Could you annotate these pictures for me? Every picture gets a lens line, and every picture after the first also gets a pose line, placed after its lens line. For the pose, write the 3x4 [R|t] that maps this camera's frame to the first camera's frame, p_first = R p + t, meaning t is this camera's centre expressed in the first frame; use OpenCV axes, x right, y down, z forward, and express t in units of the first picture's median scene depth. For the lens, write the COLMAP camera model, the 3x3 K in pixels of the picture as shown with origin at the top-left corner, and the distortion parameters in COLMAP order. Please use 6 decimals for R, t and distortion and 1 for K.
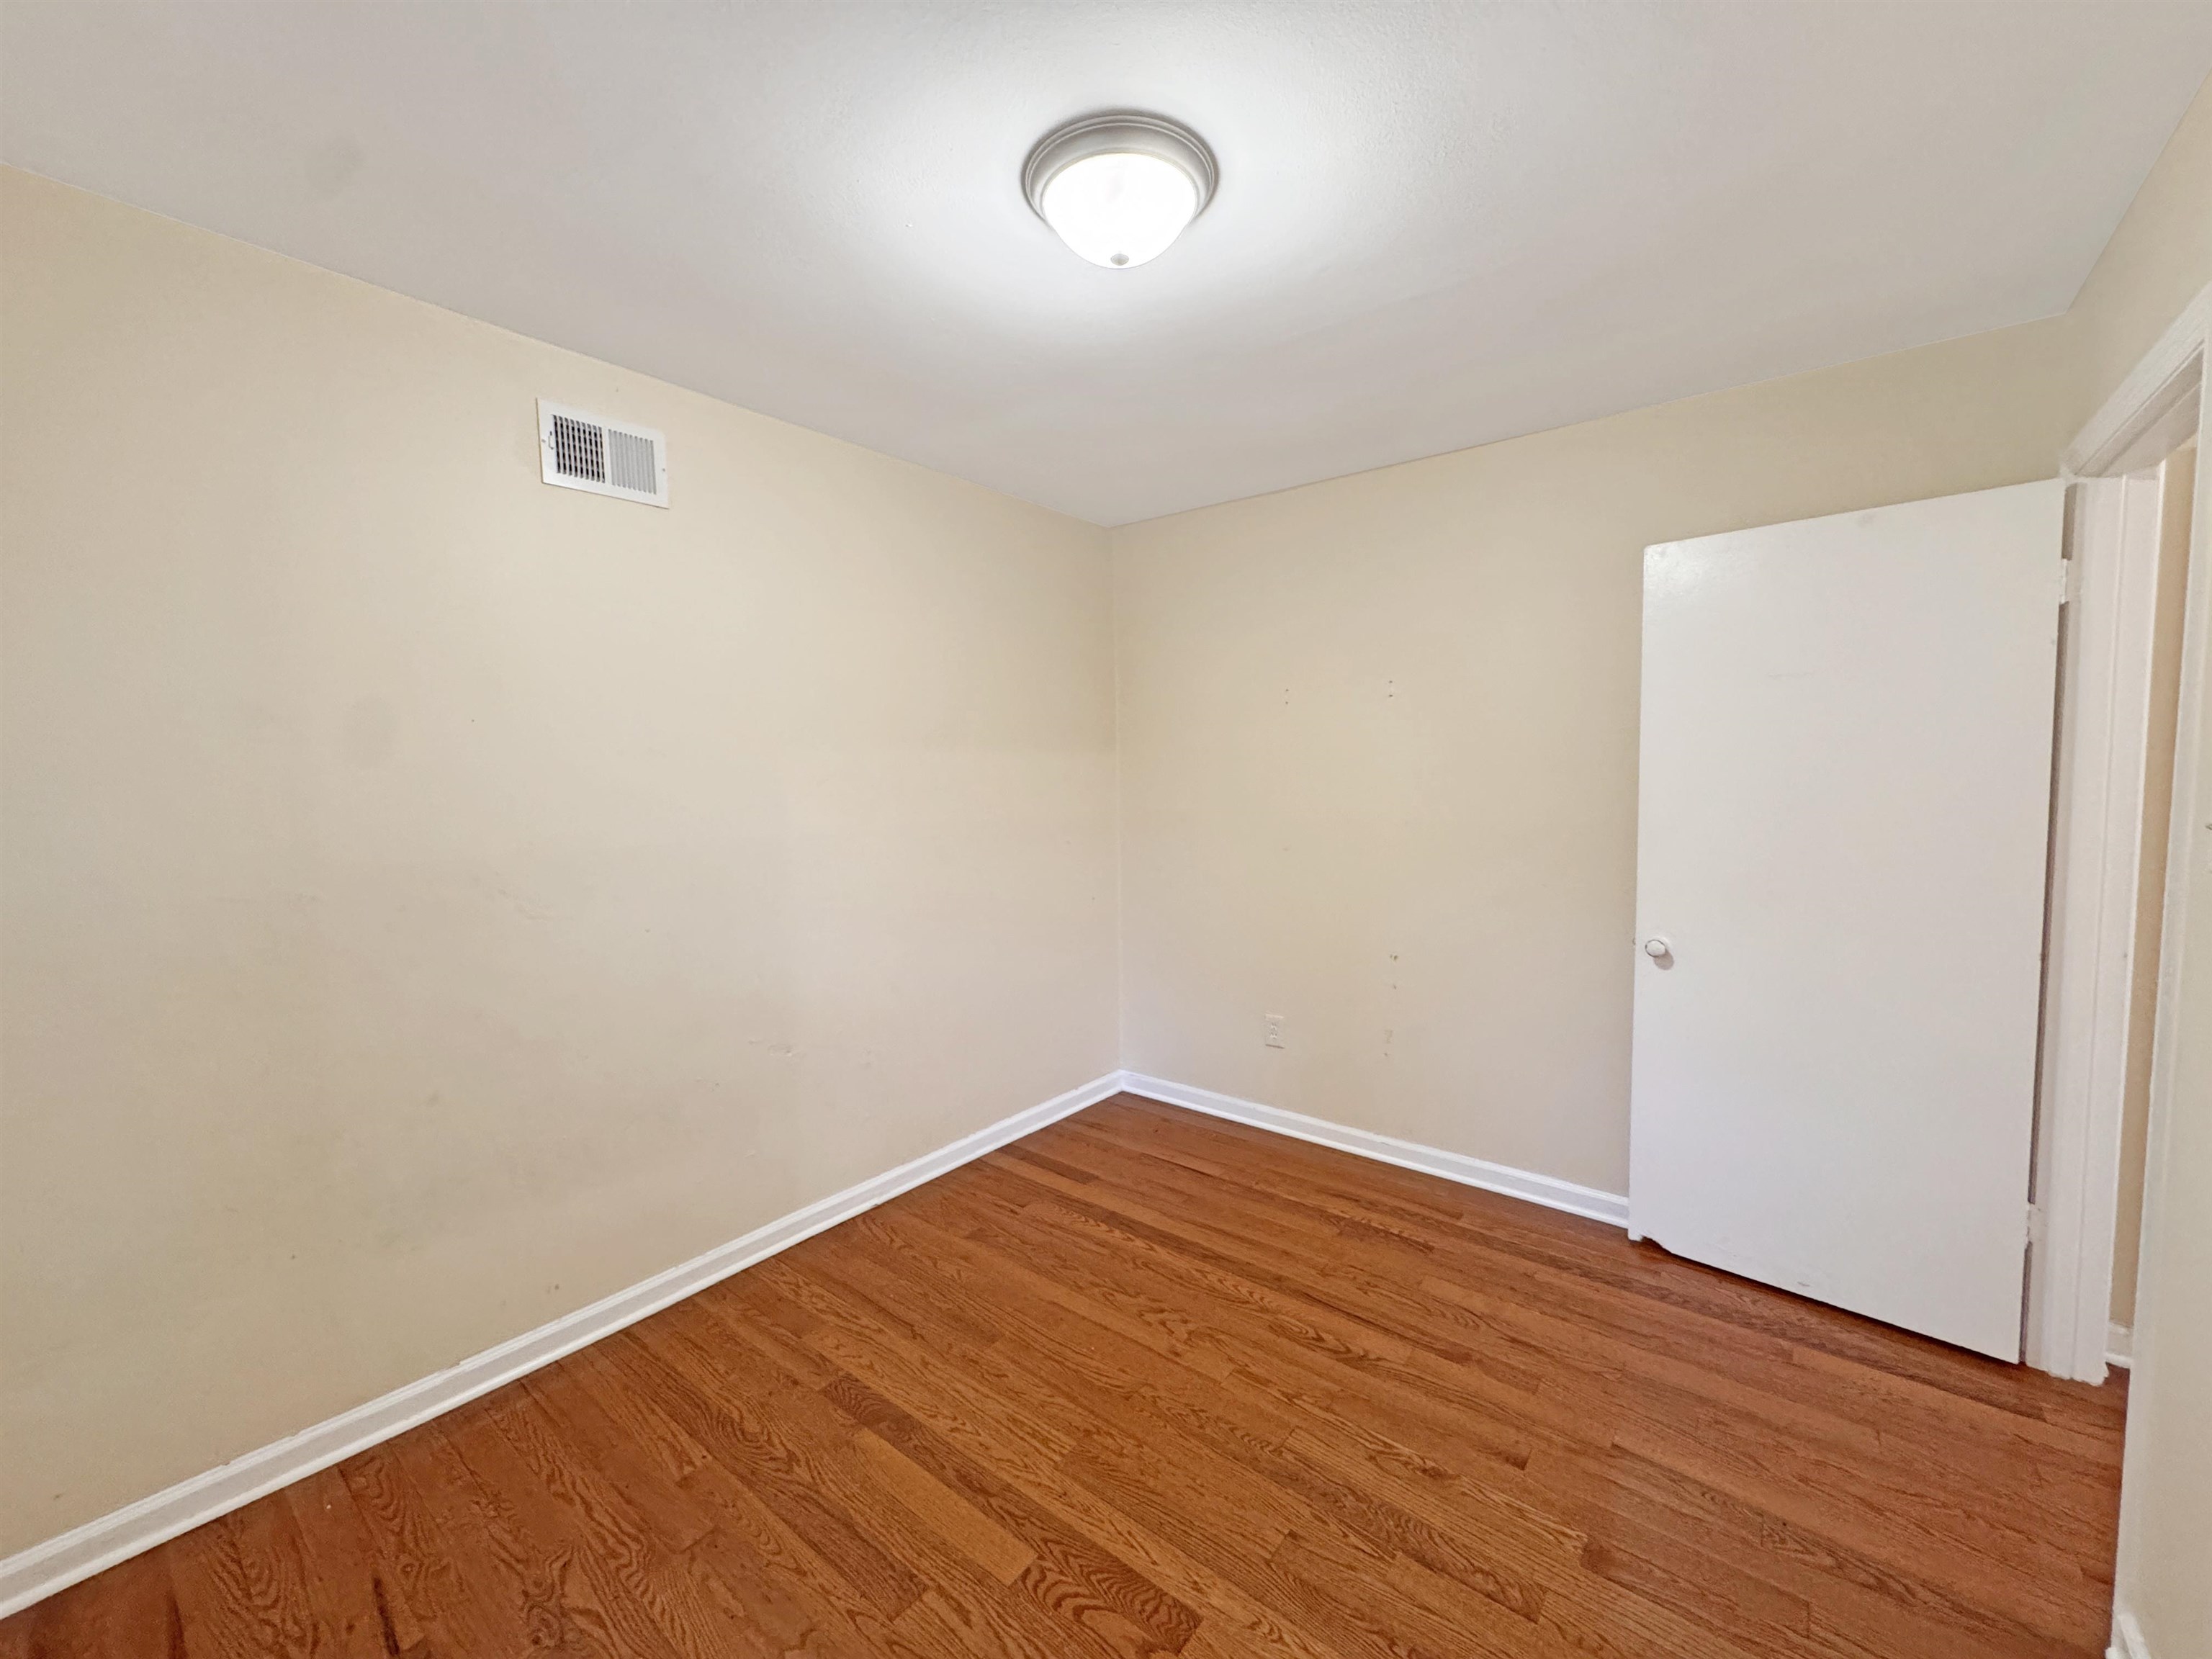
lens RADIAL K [[878.7, 0, 1101.4], [0, 878.7, 831.9], [0, 0, 1]] dist [-0.002342, 0.000103]
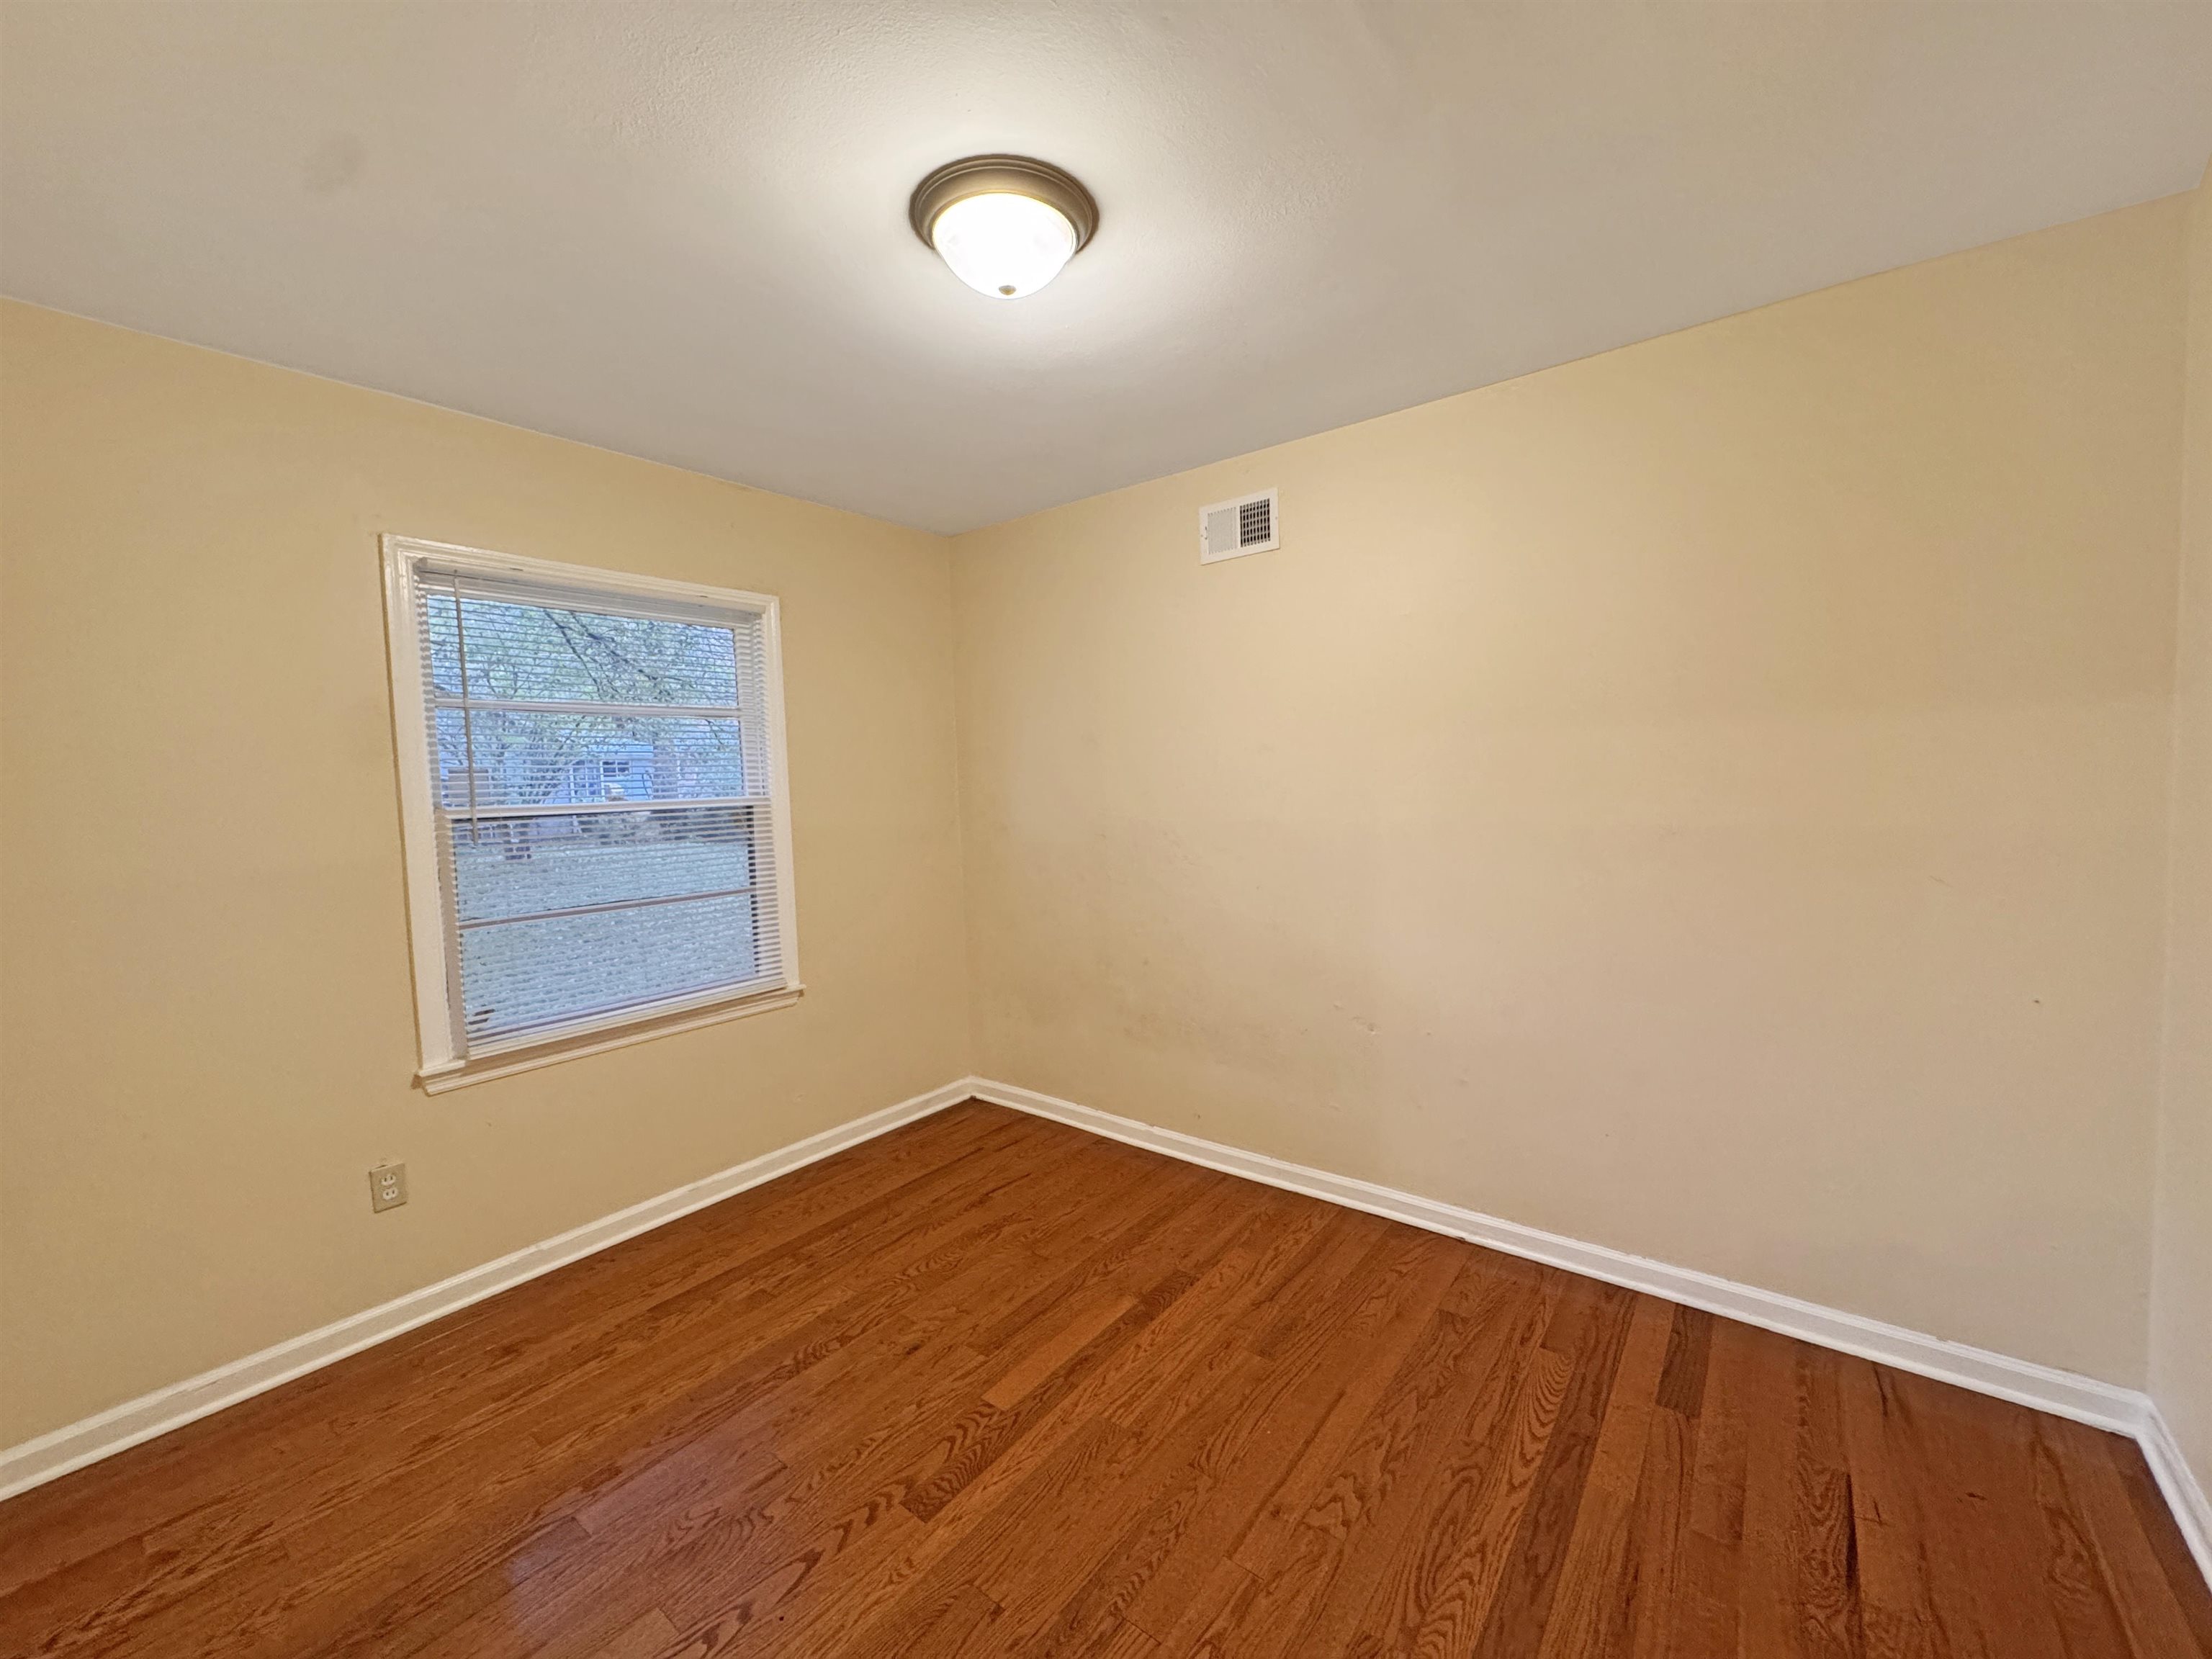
lens RADIAL K [[878.7, 0, 1110.8], [0, 878.7, 829.7], [0, 0, 1]] dist [-0.002342, 0.000103]
pose [[0.014336, 0.072538, -0.997263, 0.870890], [-0.039697, 0.996620, 0.071920, -0.064298], [0.999109, 0.038557, 0.017167, 0.870413]]
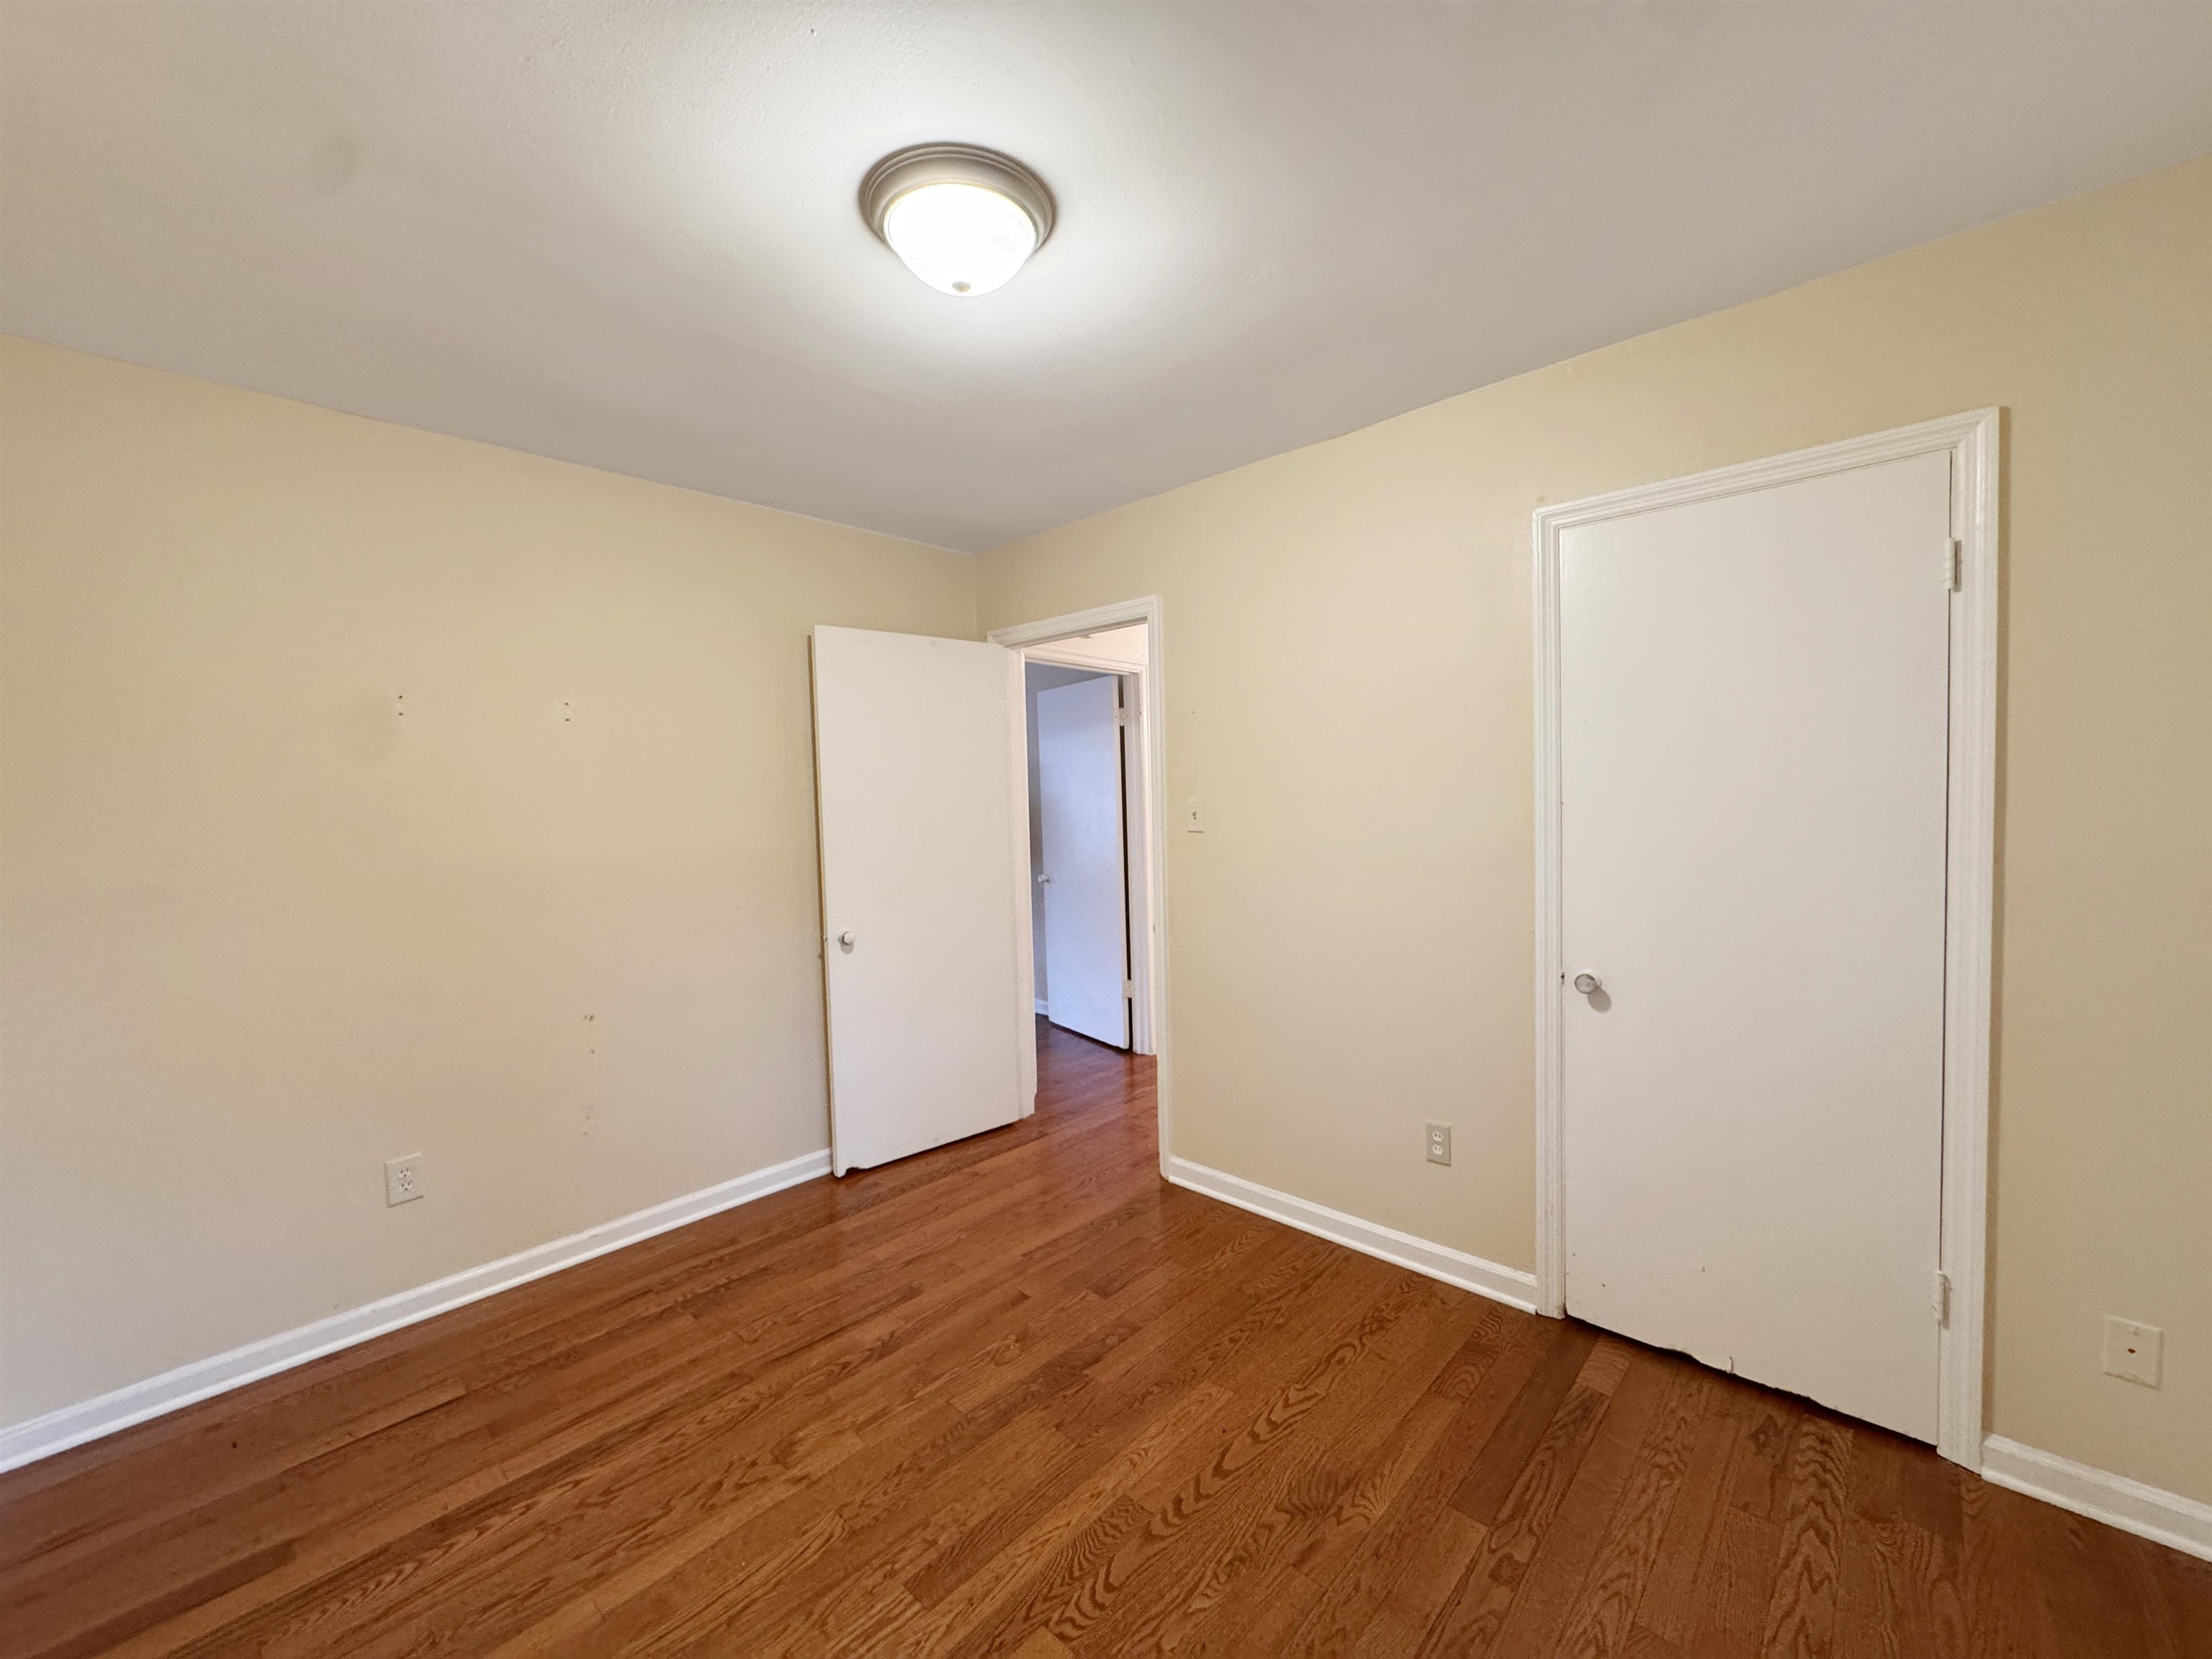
lens RADIAL K [[878.7, 0, 1113.5], [0, 878.7, 828.0], [0, 0, 1]] dist [-0.002342, 0.000103]
pose [[0.072374, -0.030799, 0.996902, -0.769533], [0.094280, 0.995259, 0.023904, -0.026728], [-0.992912, 0.092257, 0.074934, 0.617976]]
